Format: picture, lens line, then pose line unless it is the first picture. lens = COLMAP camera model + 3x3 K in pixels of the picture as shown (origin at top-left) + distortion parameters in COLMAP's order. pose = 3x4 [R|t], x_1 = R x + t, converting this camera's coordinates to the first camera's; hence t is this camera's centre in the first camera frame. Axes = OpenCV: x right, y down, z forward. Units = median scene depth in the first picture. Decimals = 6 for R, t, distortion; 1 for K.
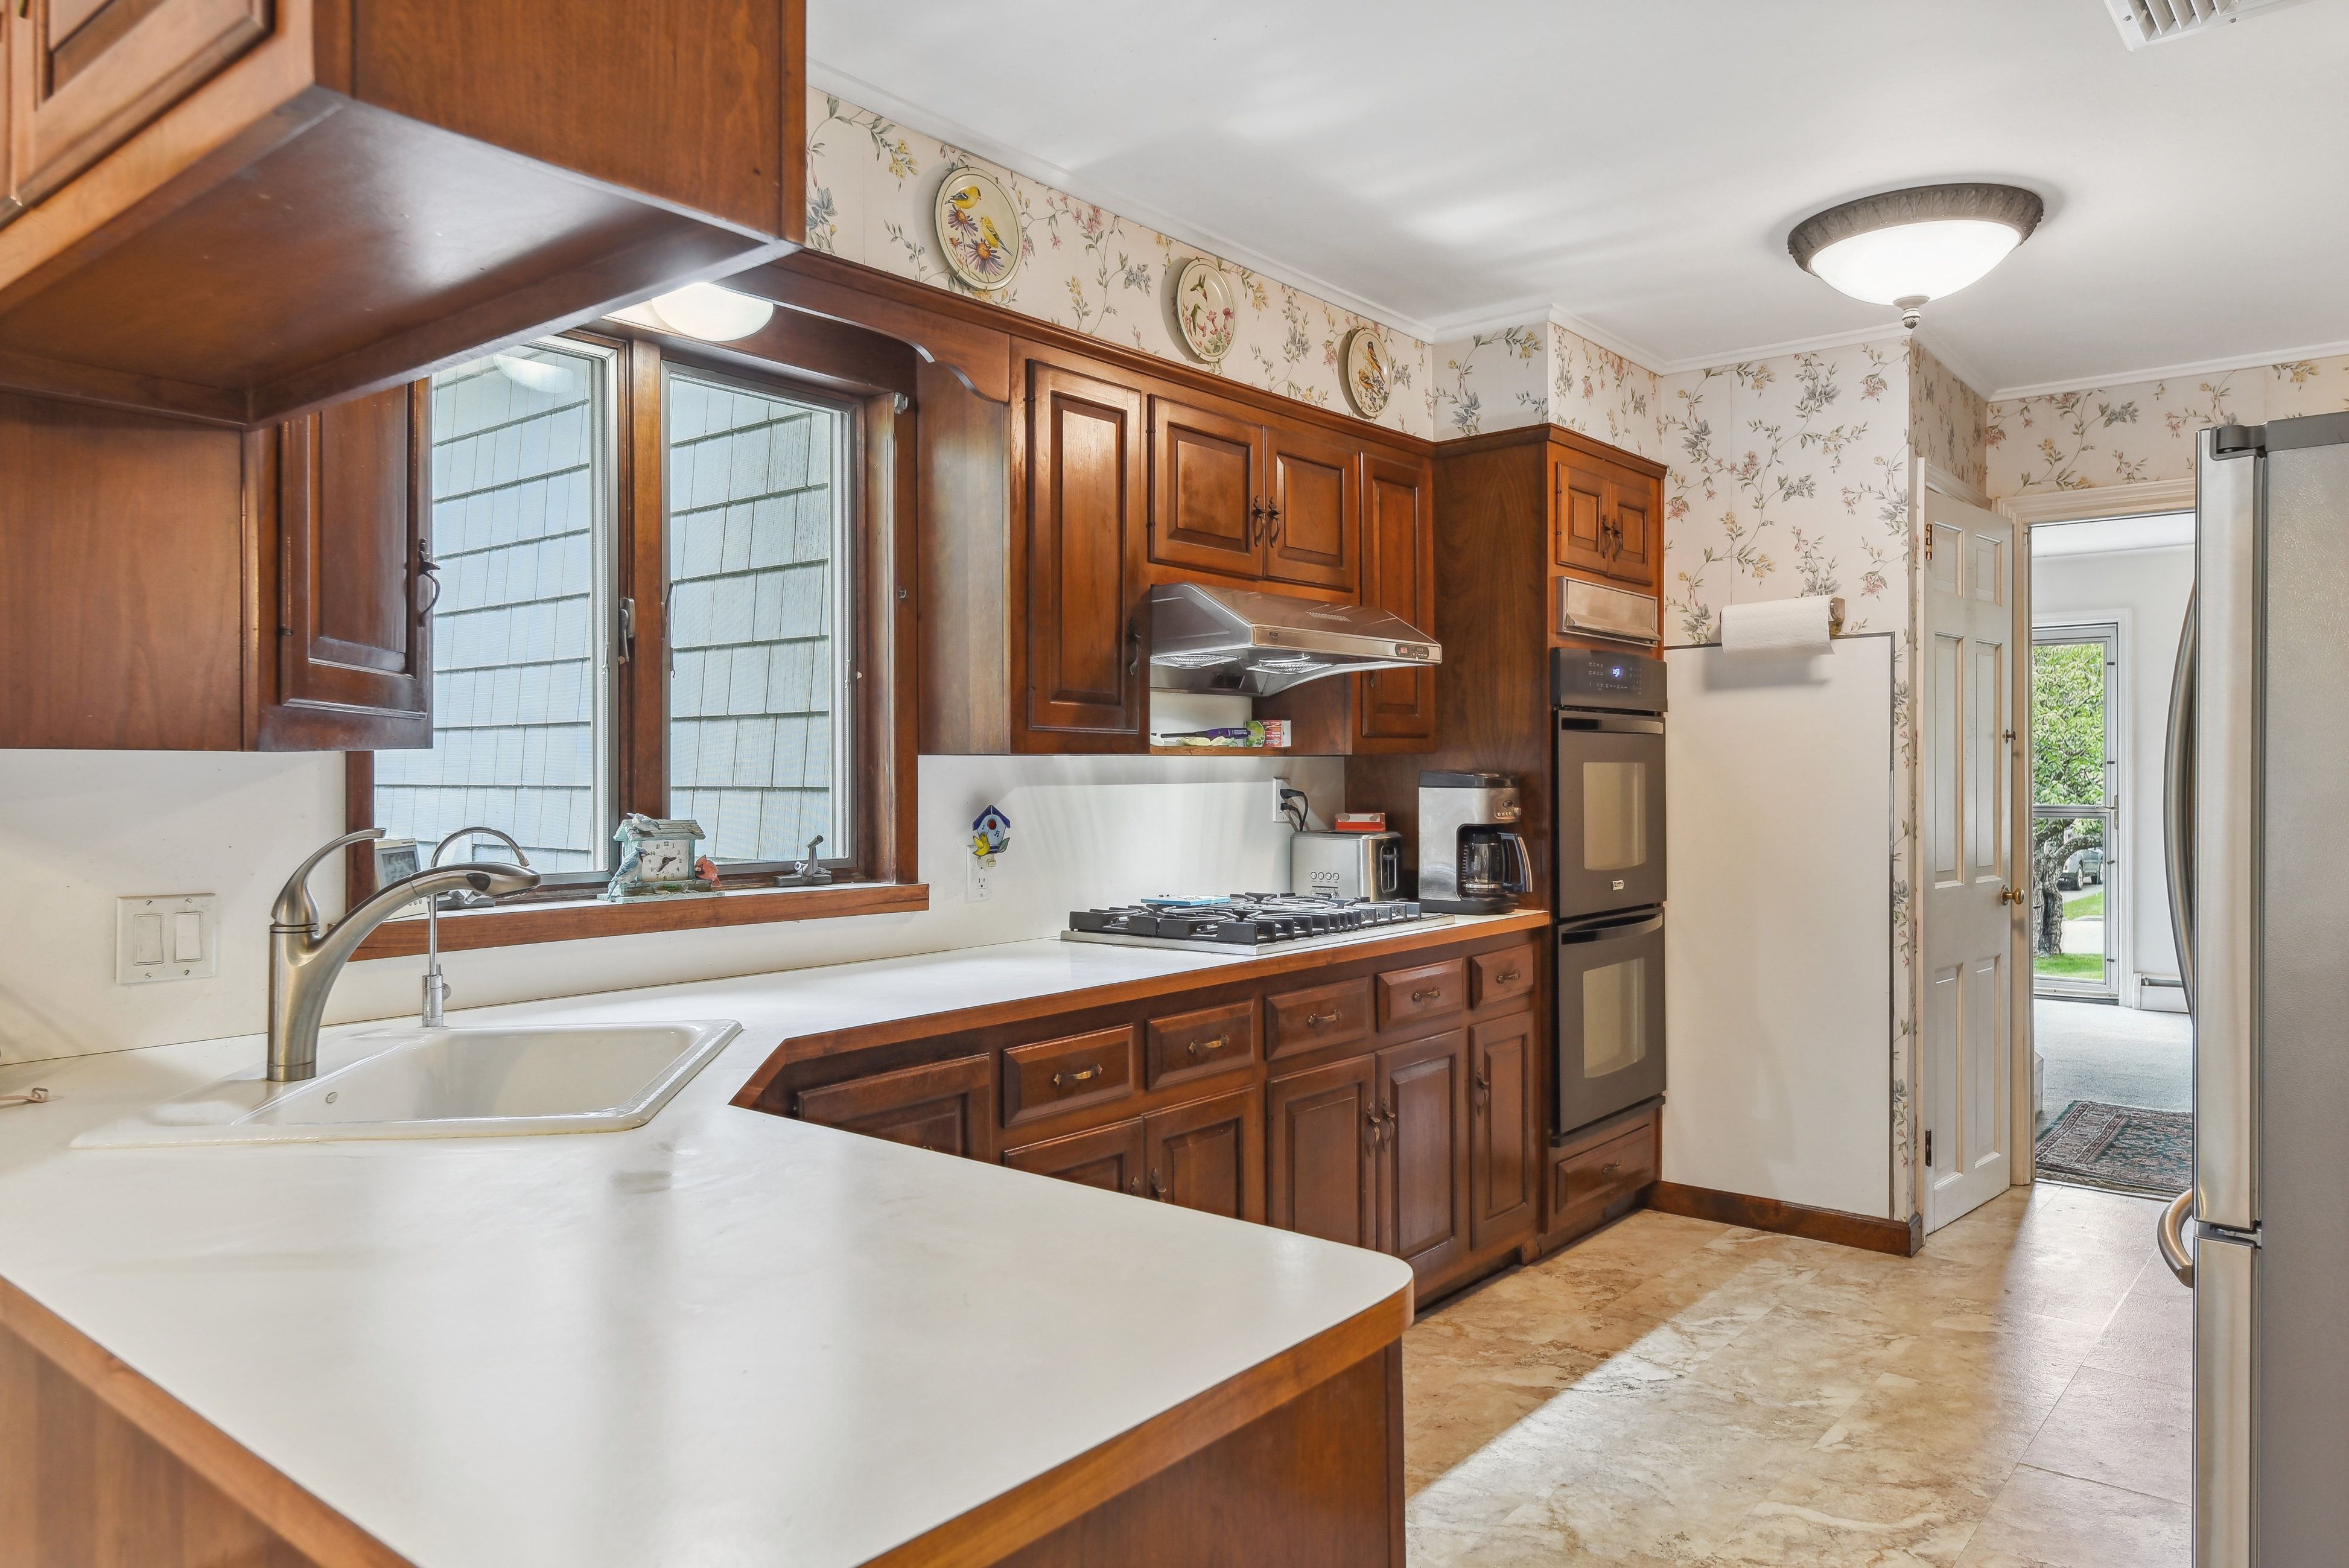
lens RADIAL K [[1516.0, 0, 1177.1], [0, 1516.0, 778.7], [0, 0, 1]] dist [0.011053, -0.001185]
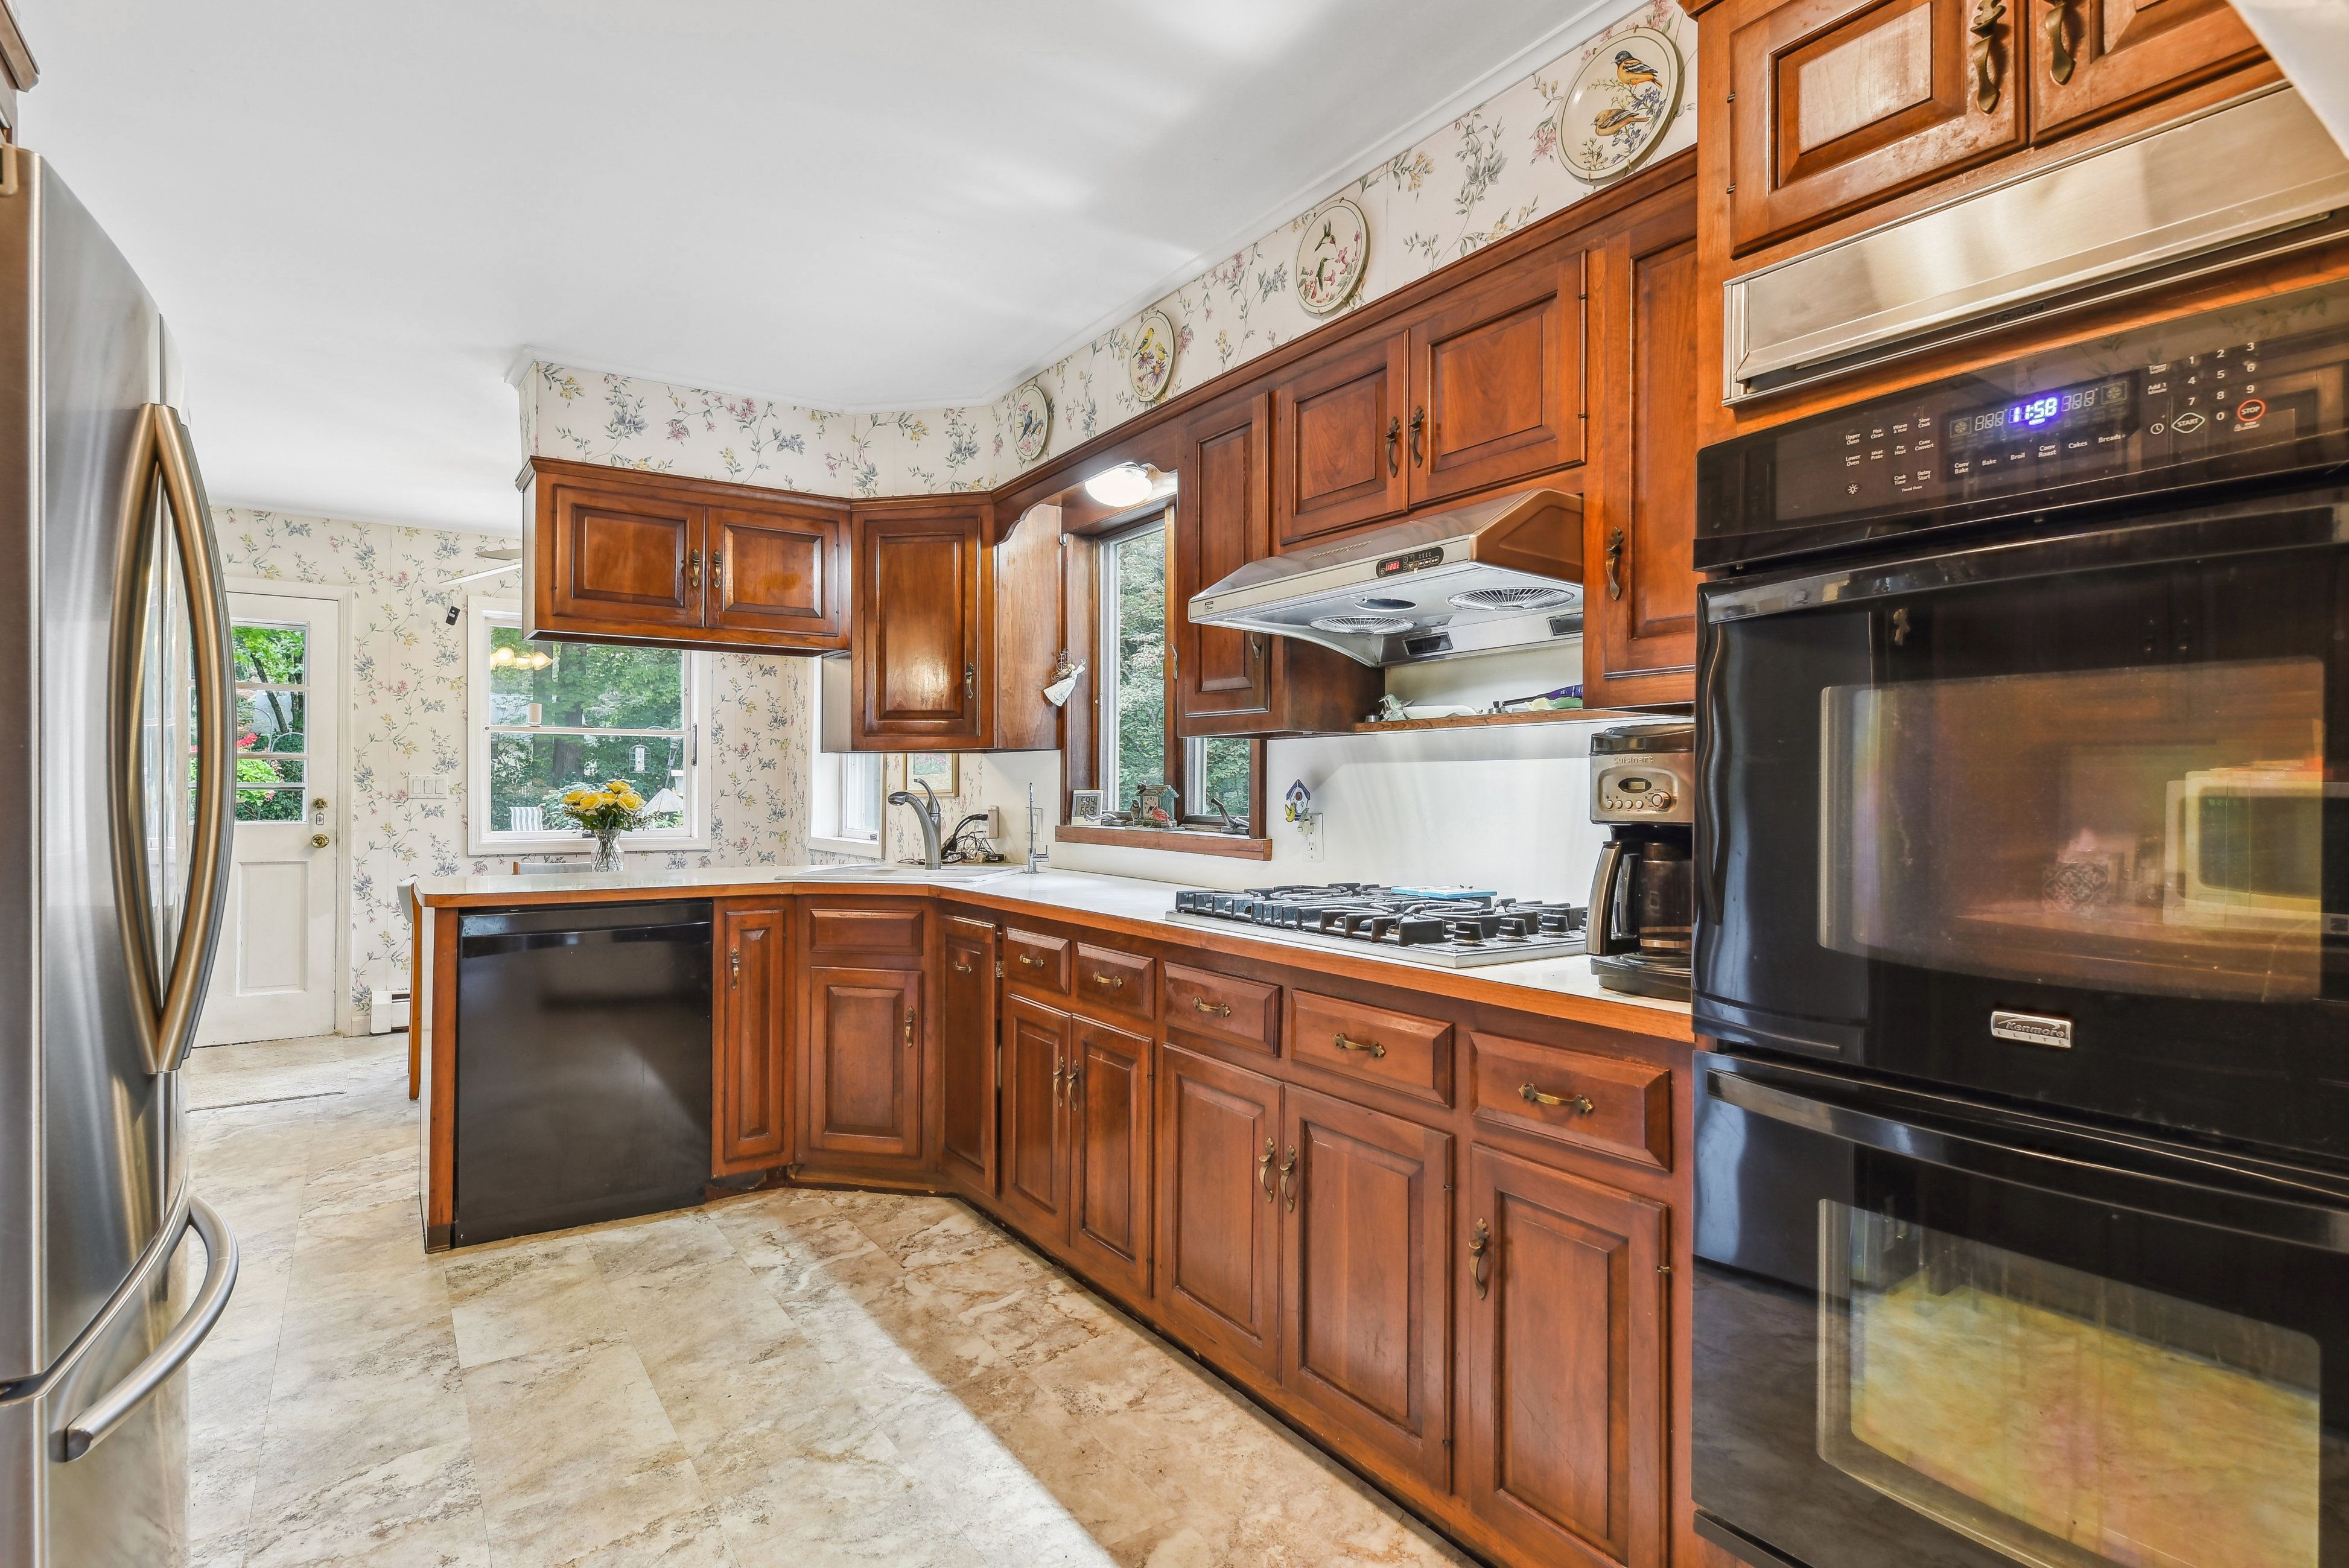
lens RADIAL K [[1188.9, 0, 1189.4], [0, 1188.9, 783.6], [0, 0, 1]] dist [-0.001232, -0.001048]
pose [[-0.267180, -0.003138, -0.963642, 0.624433], [-0.007619, 0.999970, -0.001144, 0.017566], [0.963617, 0.007037, -0.267196, 0.922272]]
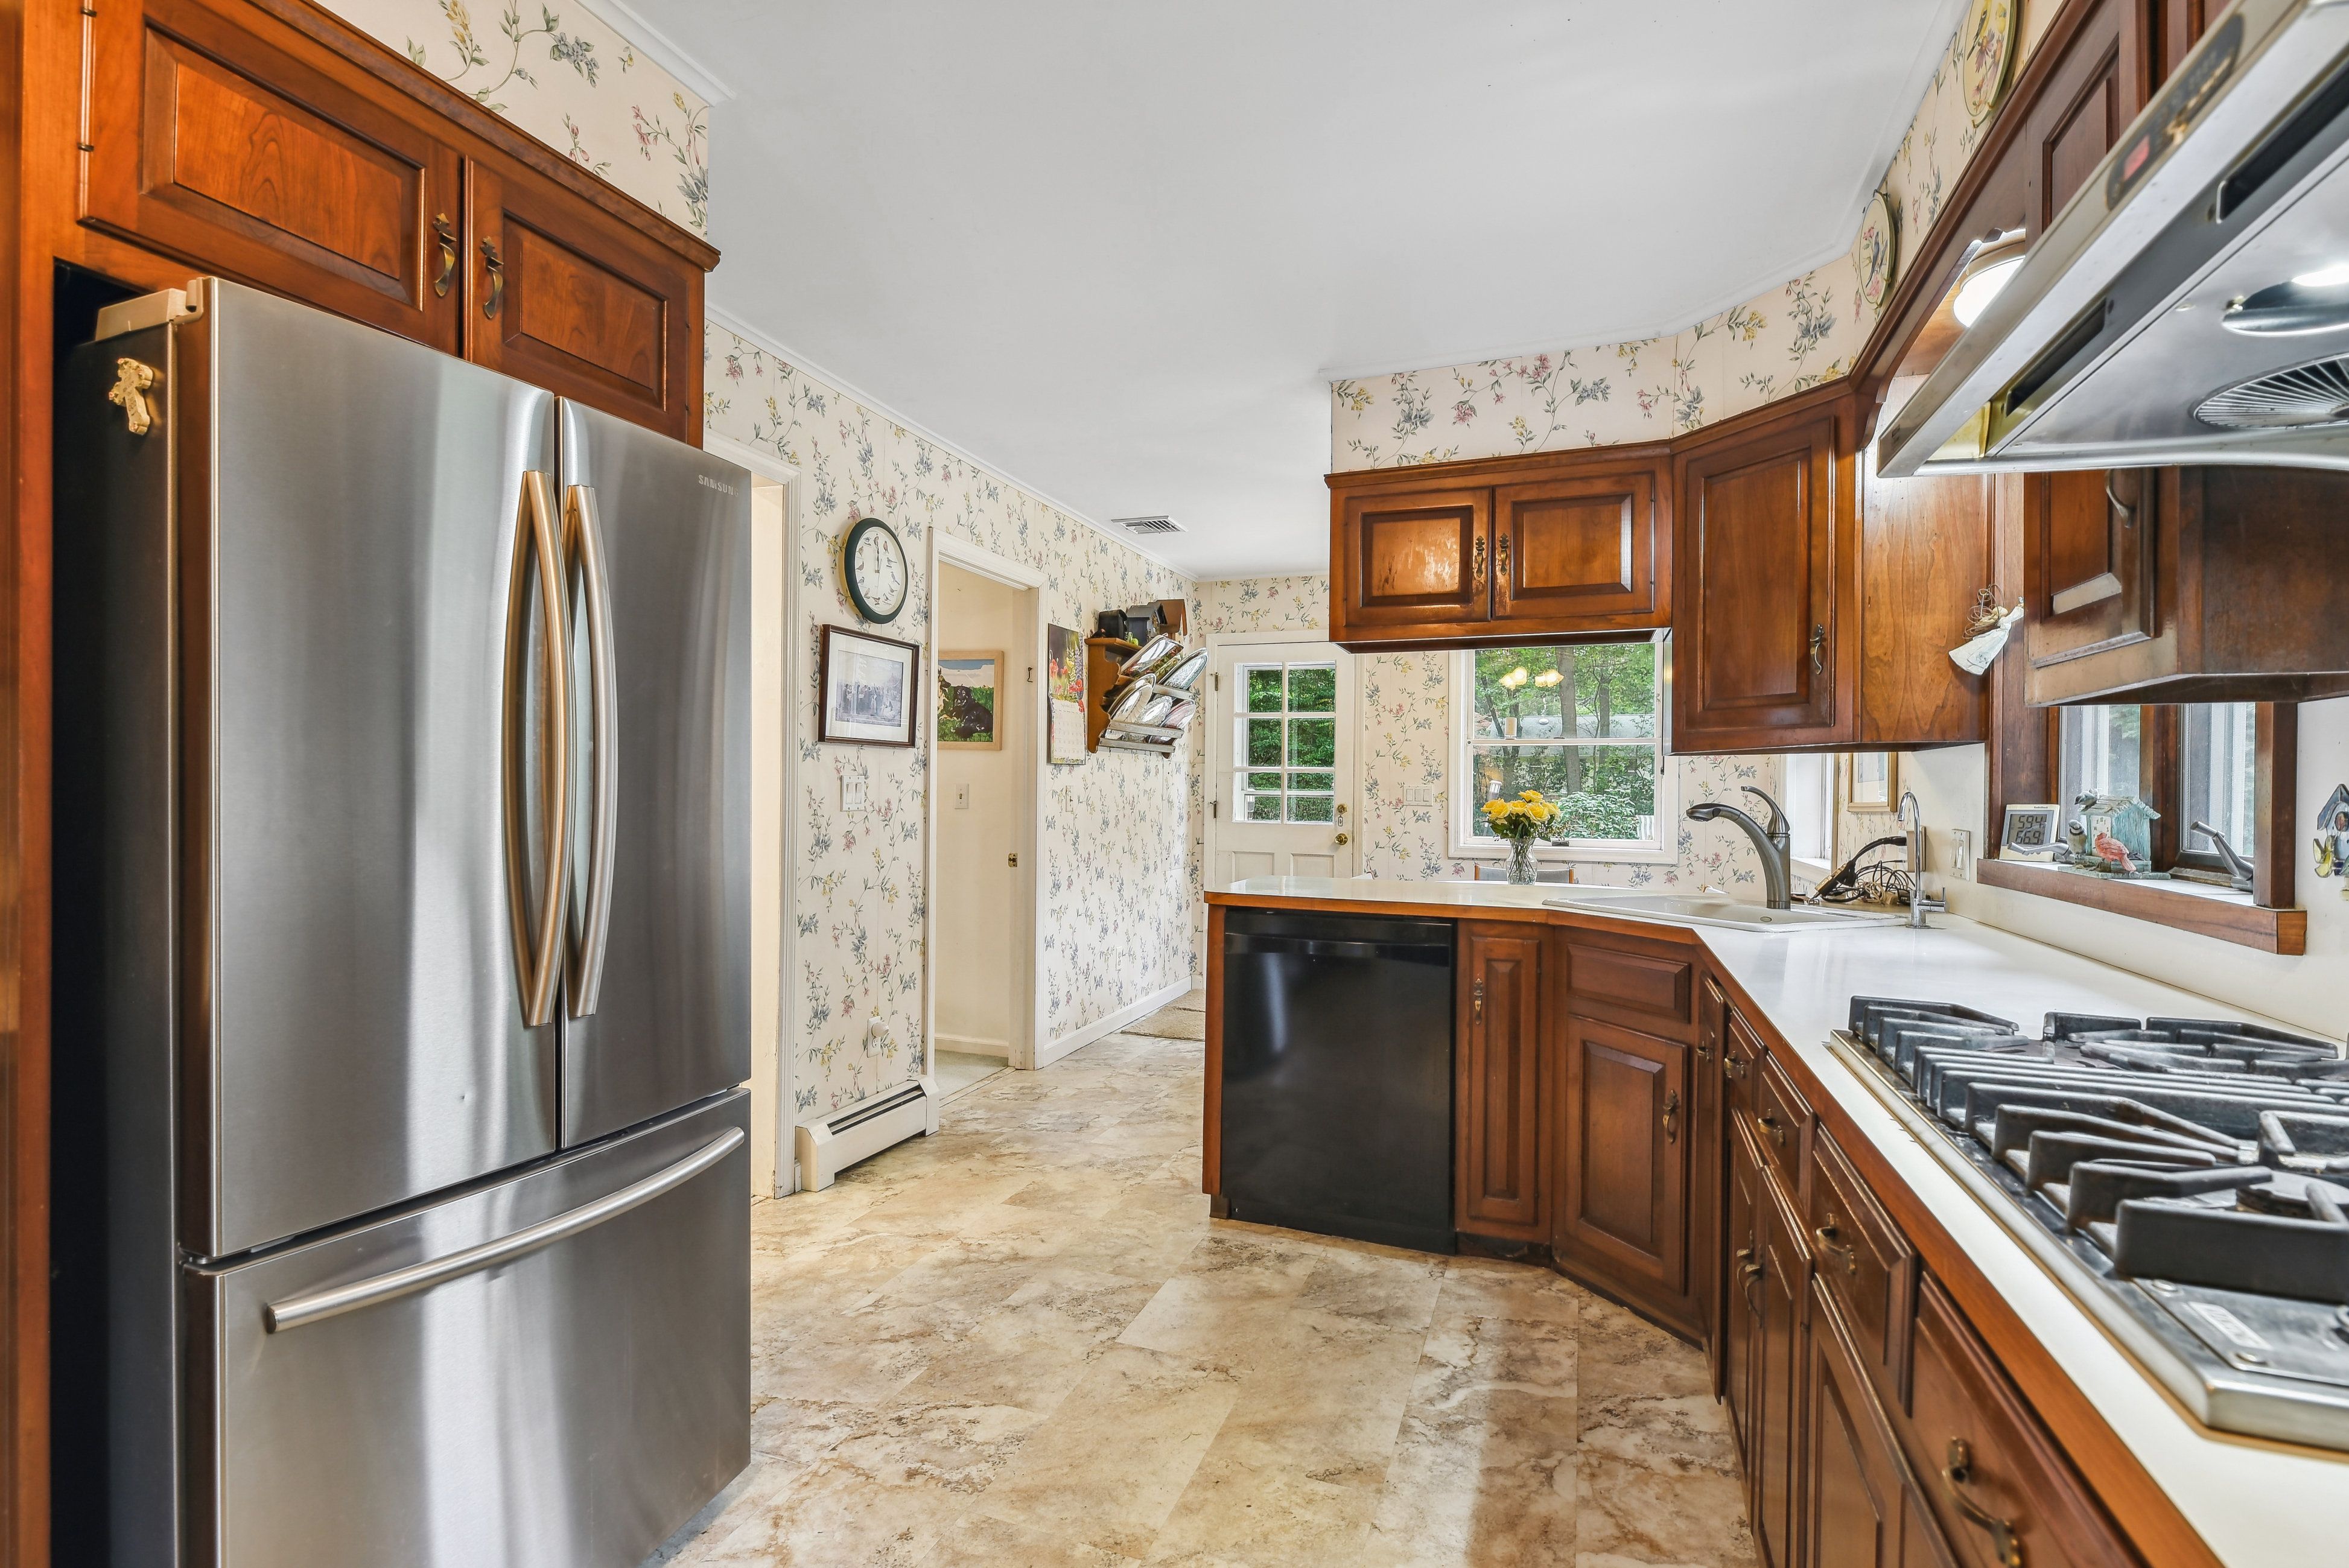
lens RADIAL K [[1100.1, 0, 1163.9], [0, 1100.1, 790.2], [0, 0, 1]] dist [-0.002616, -0.000410]
pose [[-0.946956, -0.008227, -0.321258, 0.311001], [-0.010023, 0.999942, 0.003938, 0.017285], [0.321207, 0.006949, -0.946984, 0.973343]]
